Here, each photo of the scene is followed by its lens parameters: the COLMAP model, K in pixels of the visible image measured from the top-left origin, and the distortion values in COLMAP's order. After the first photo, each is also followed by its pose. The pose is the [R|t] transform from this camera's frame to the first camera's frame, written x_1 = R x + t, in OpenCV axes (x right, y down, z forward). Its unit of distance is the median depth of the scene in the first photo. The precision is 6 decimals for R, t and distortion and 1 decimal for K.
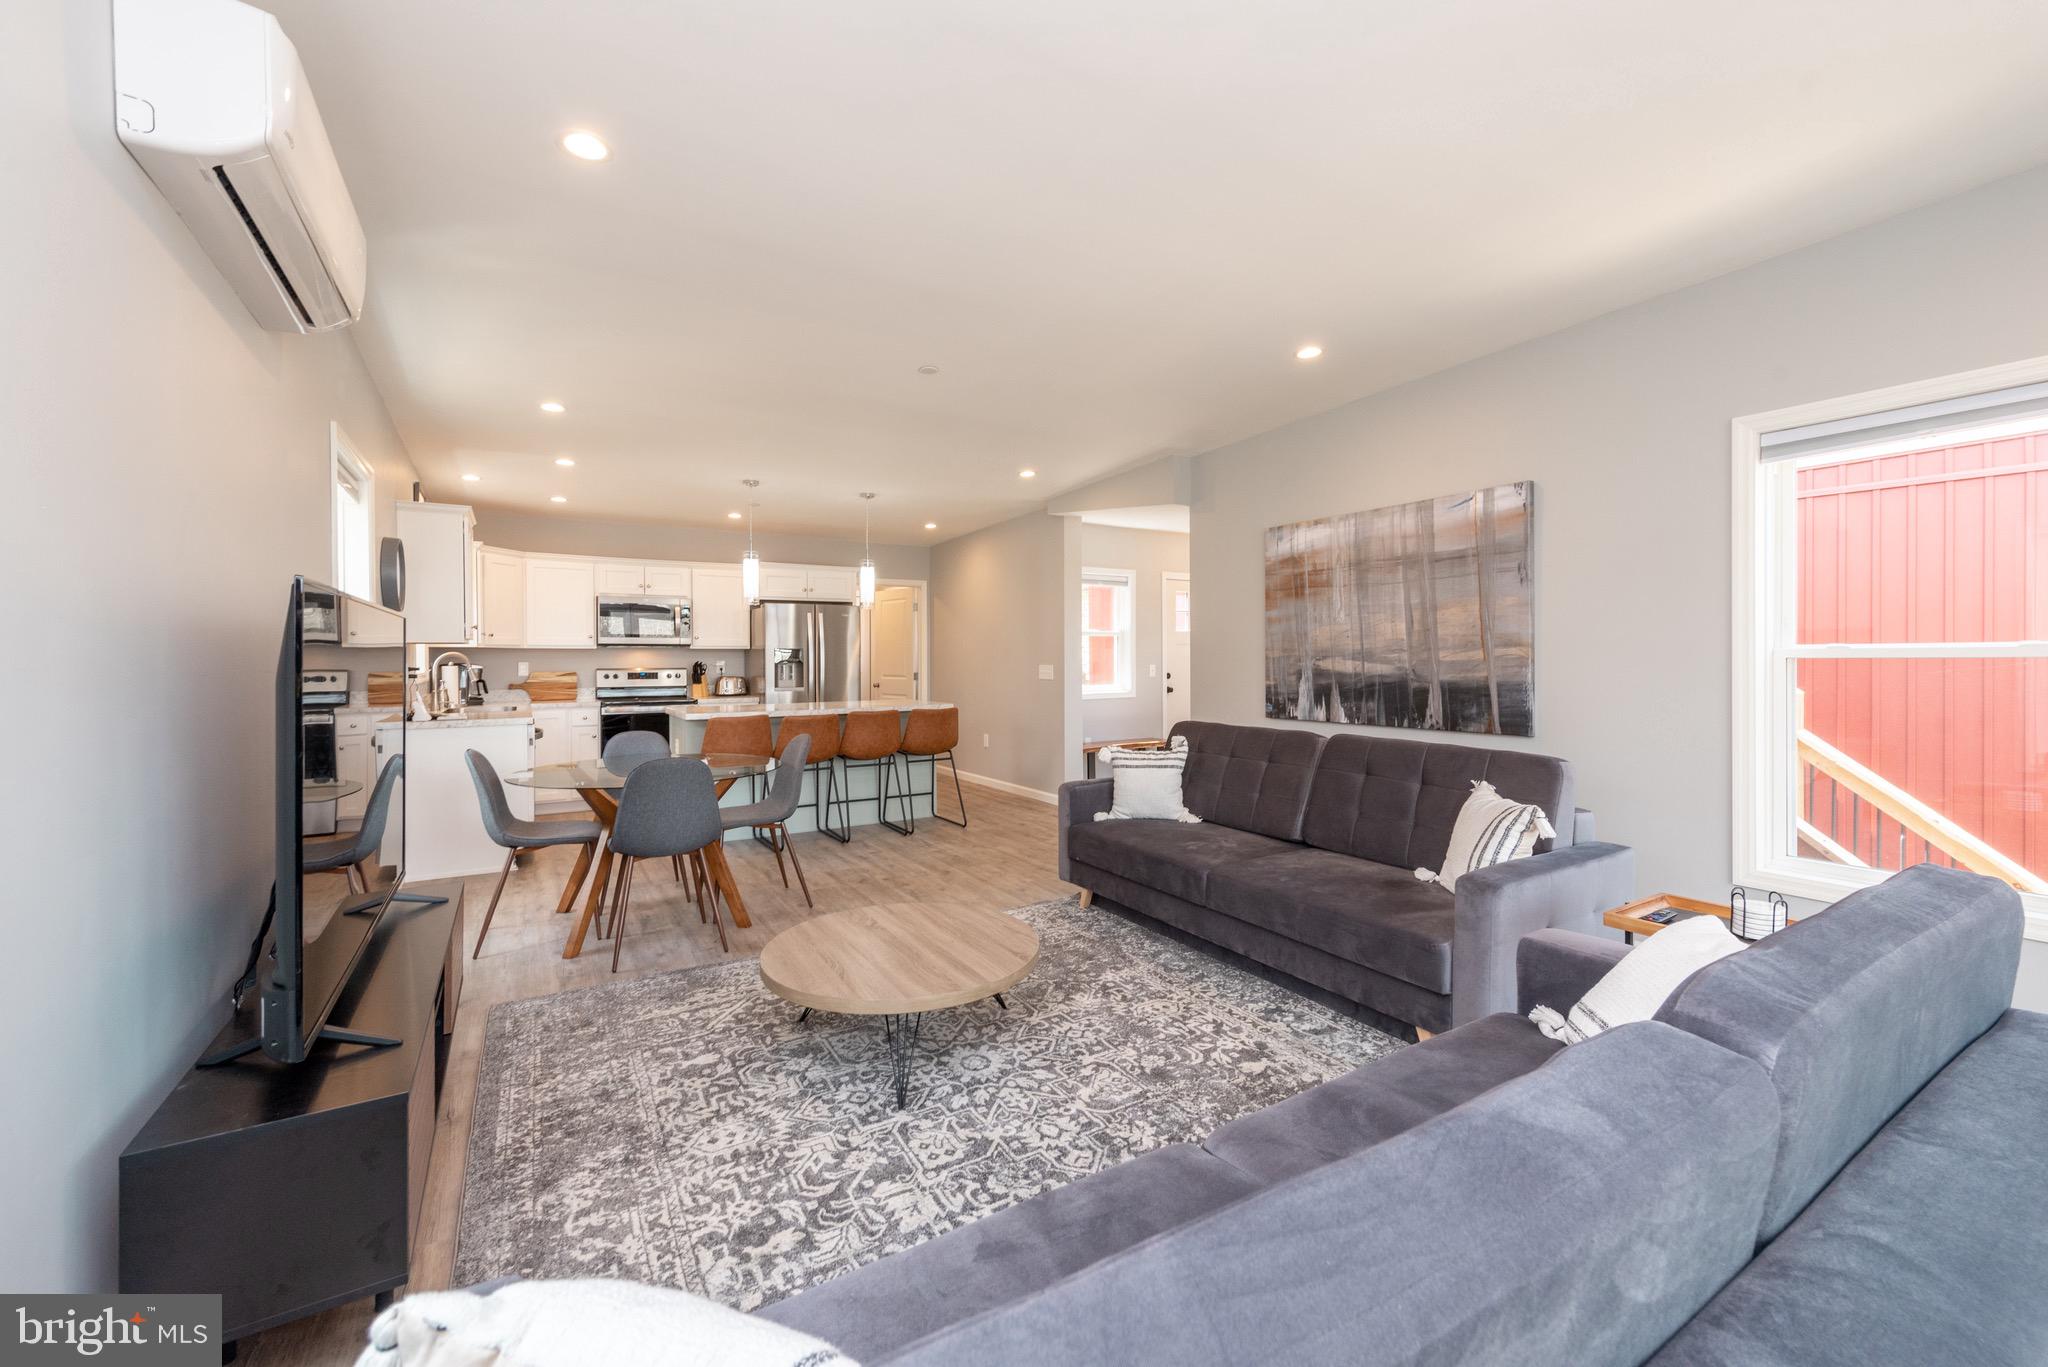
lens RADIAL K [[817.4, 0, 1035.9], [0, 817.4, 662.5], [0, 0, 1]] dist [0.014547, -0.002136]
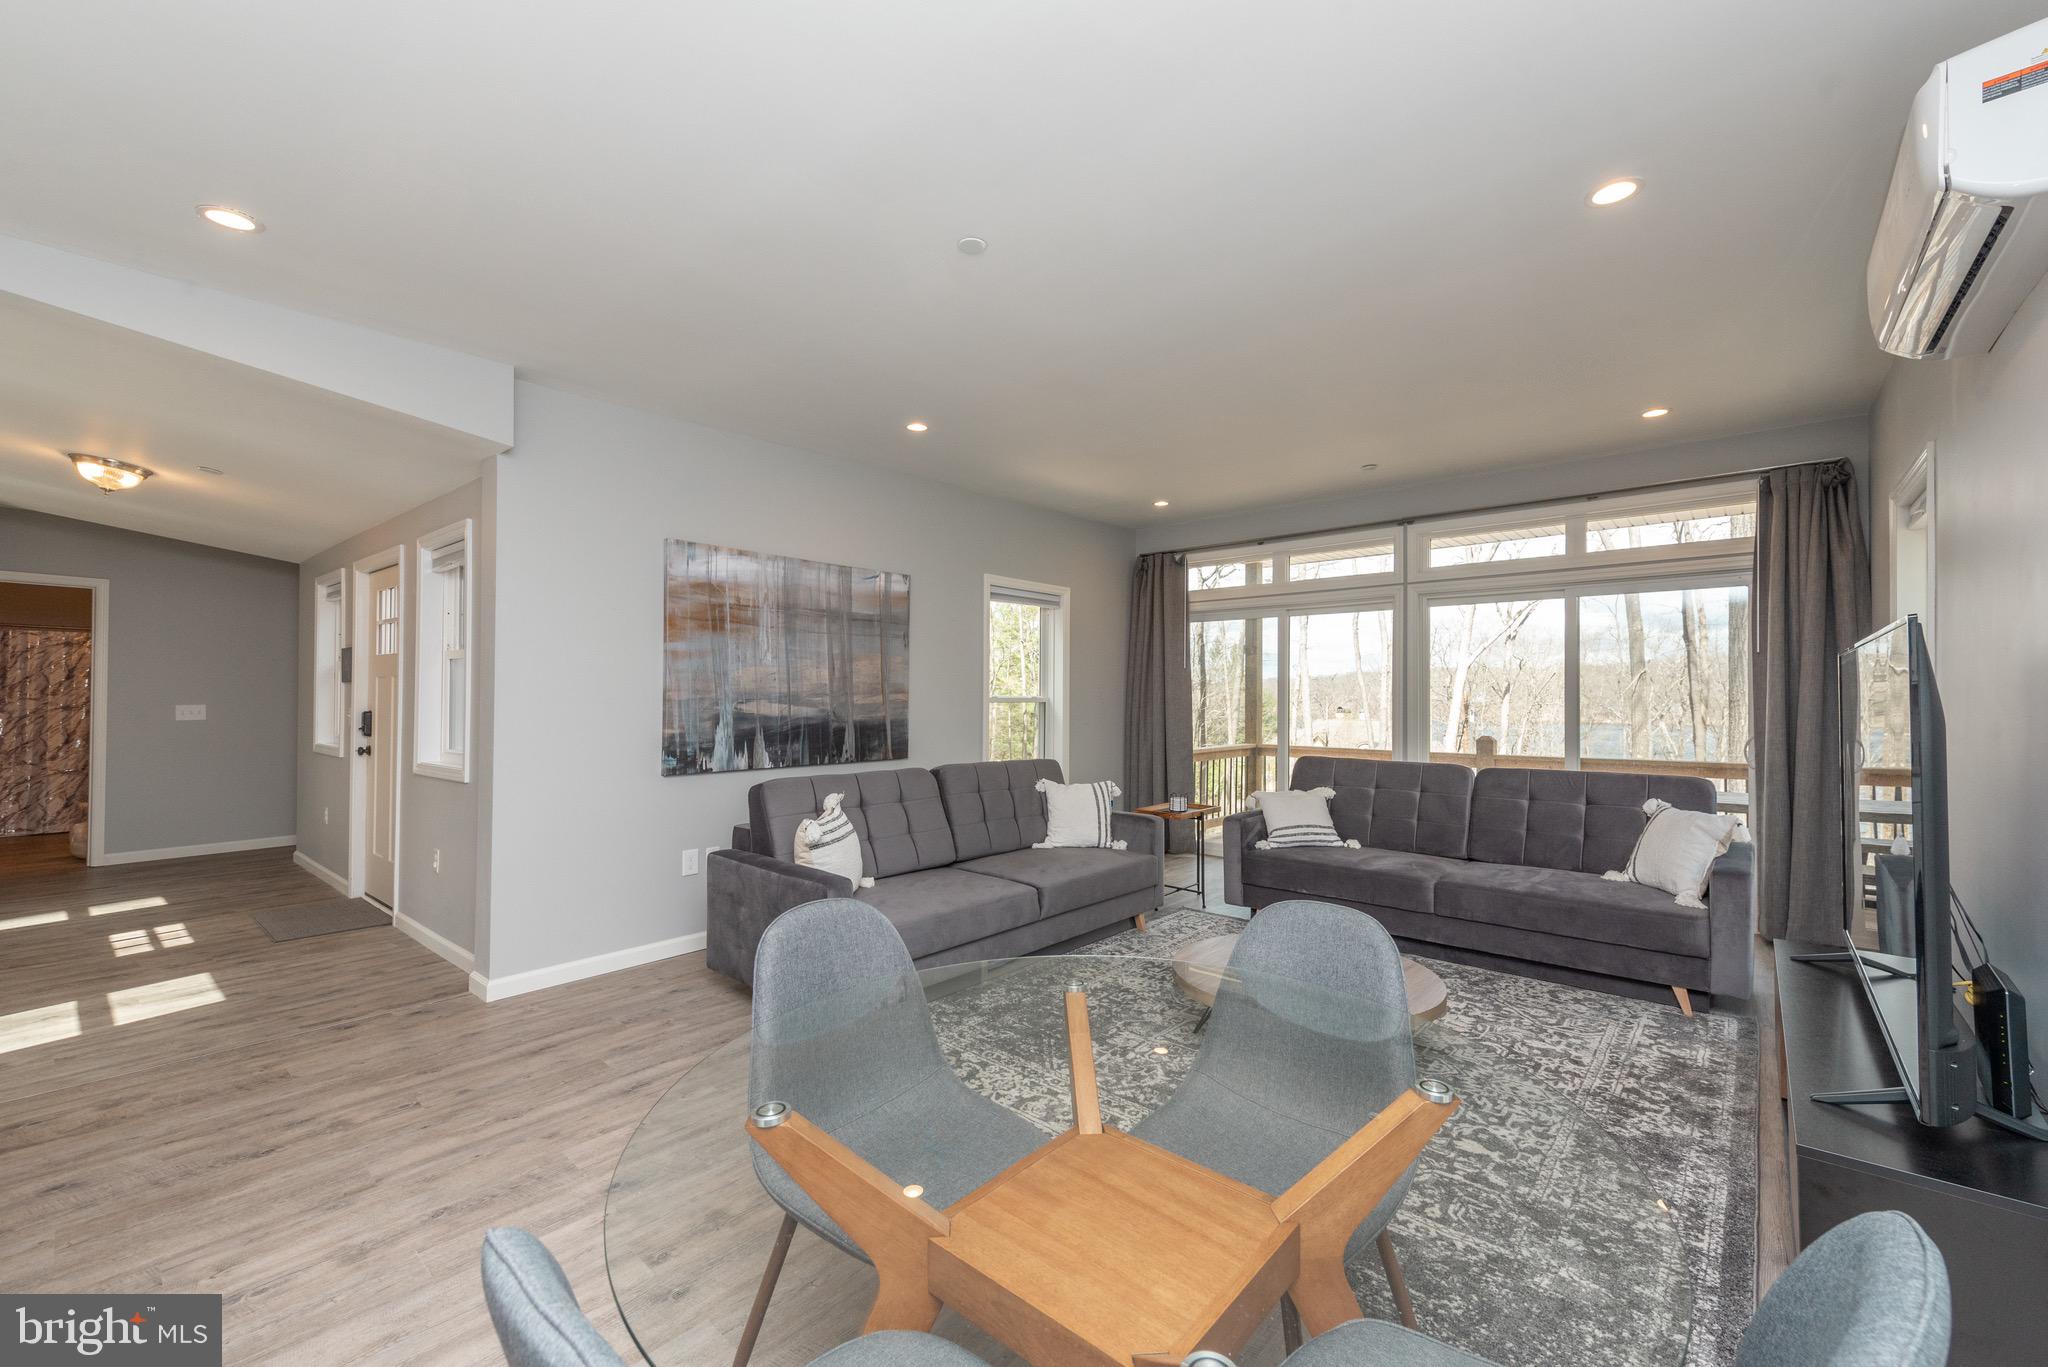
lens RADIAL K [[817.4, 0, 1032.2], [0, 817.4, 691.7], [0, 0, 1]] dist [0.014547, -0.002136]
pose [[-0.296009, 0.012969, 0.955097, -0.651684], [0.003026, 0.999916, -0.012640, -0.003379], [-0.955180, -0.000851, -0.296023, 0.998064]]
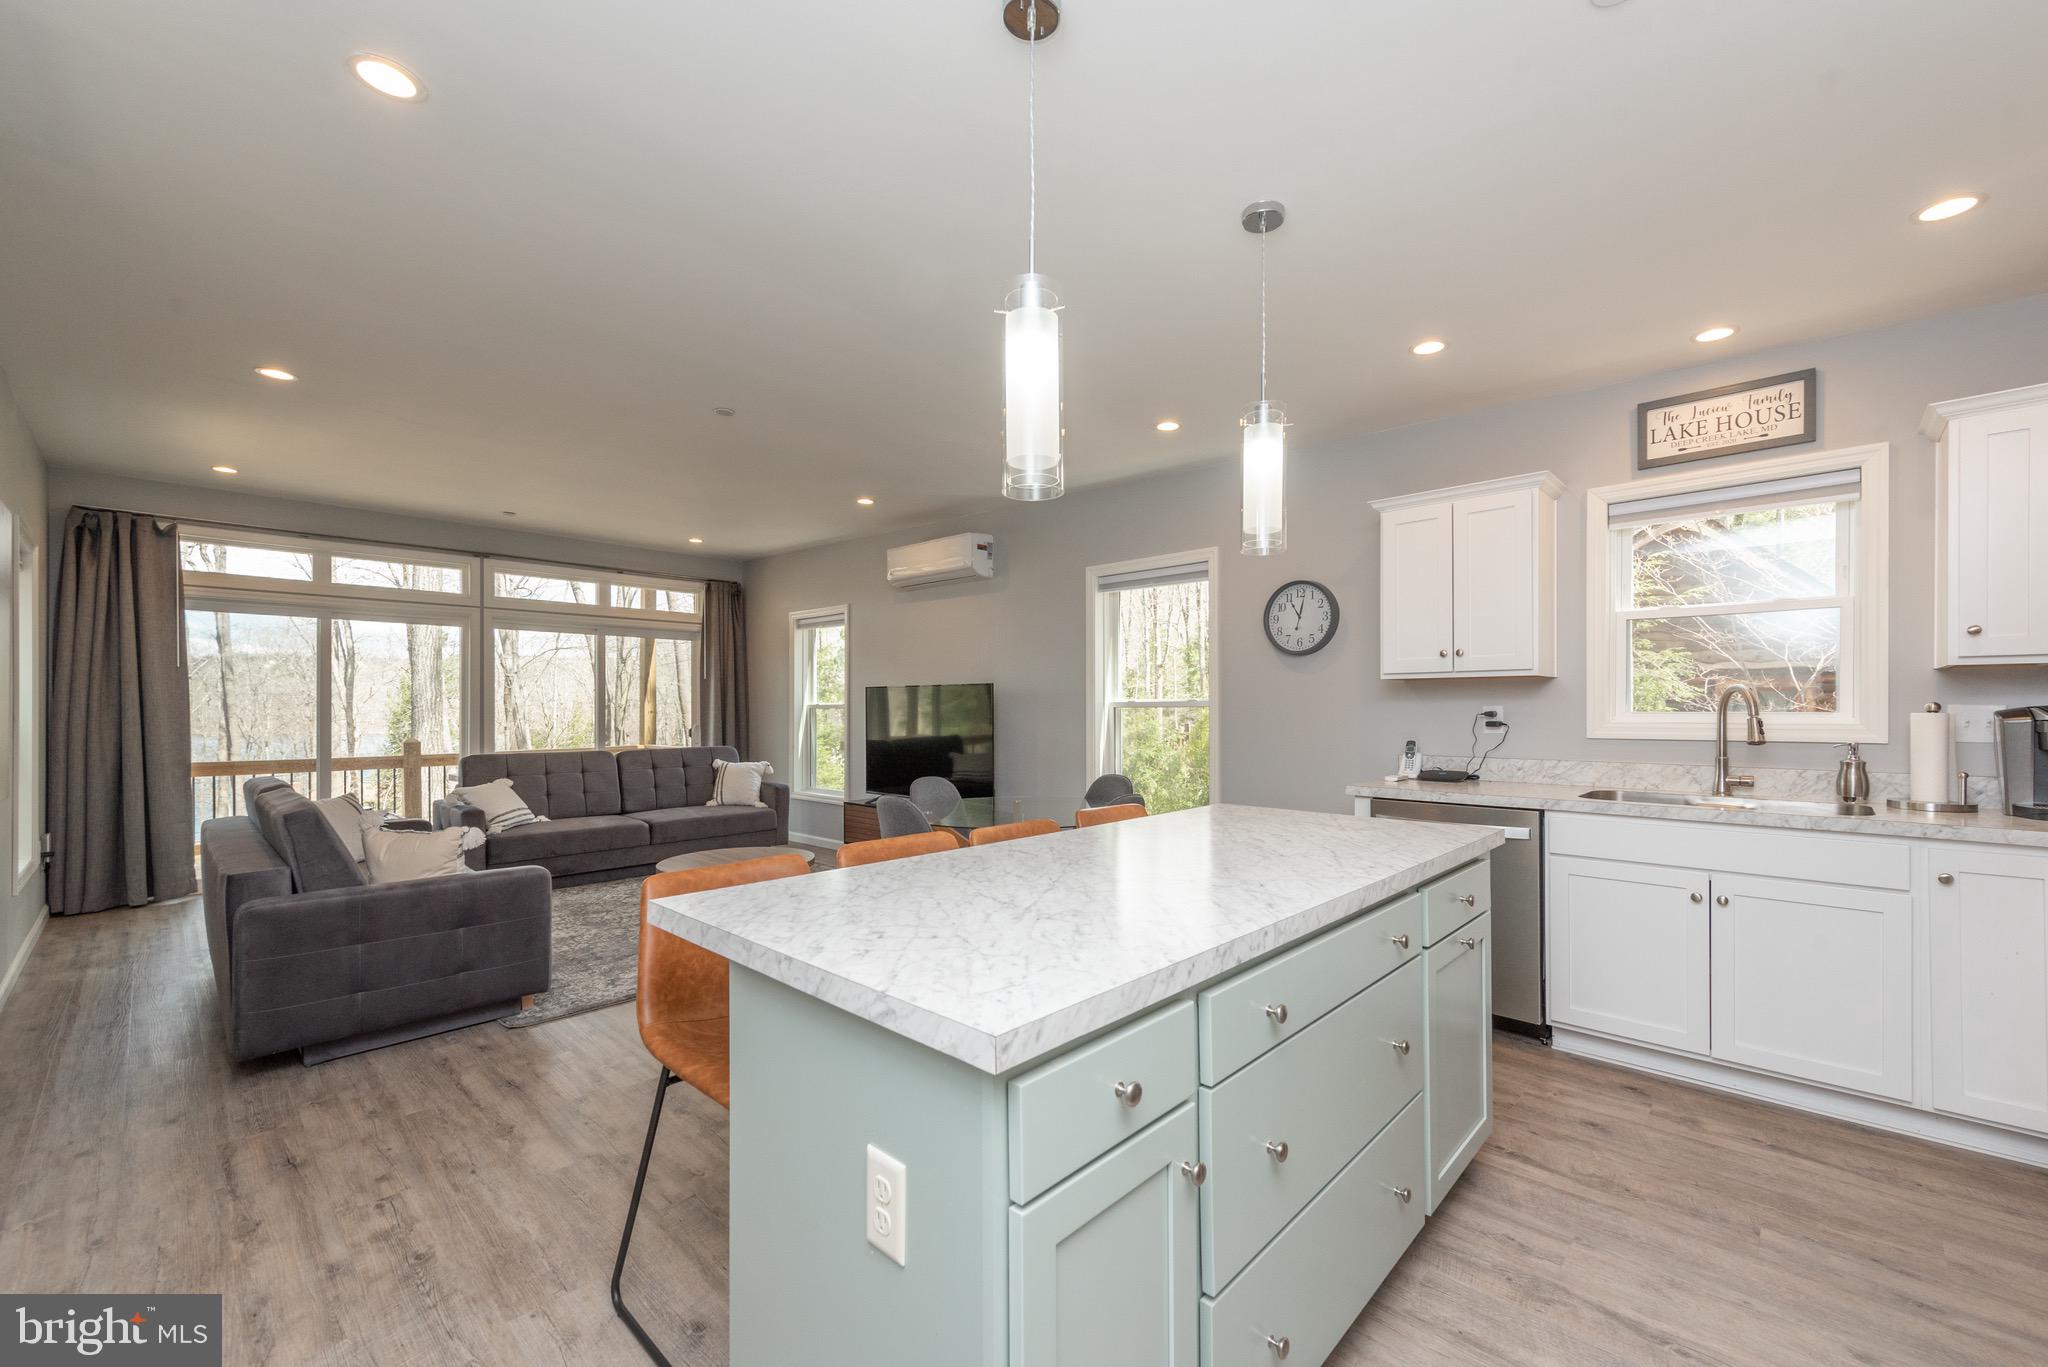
lens RADIAL K [[817.4, 0, 1040.8], [0, 817.4, 706.7], [0, 0, 1]] dist [0.014547, -0.002136]
pose [[-0.965159, 0.006645, -0.261579, -0.206663], [0.005488, 0.999972, 0.005154, -0.004597], [0.261606, 0.003538, -0.965168, 1.792762]]
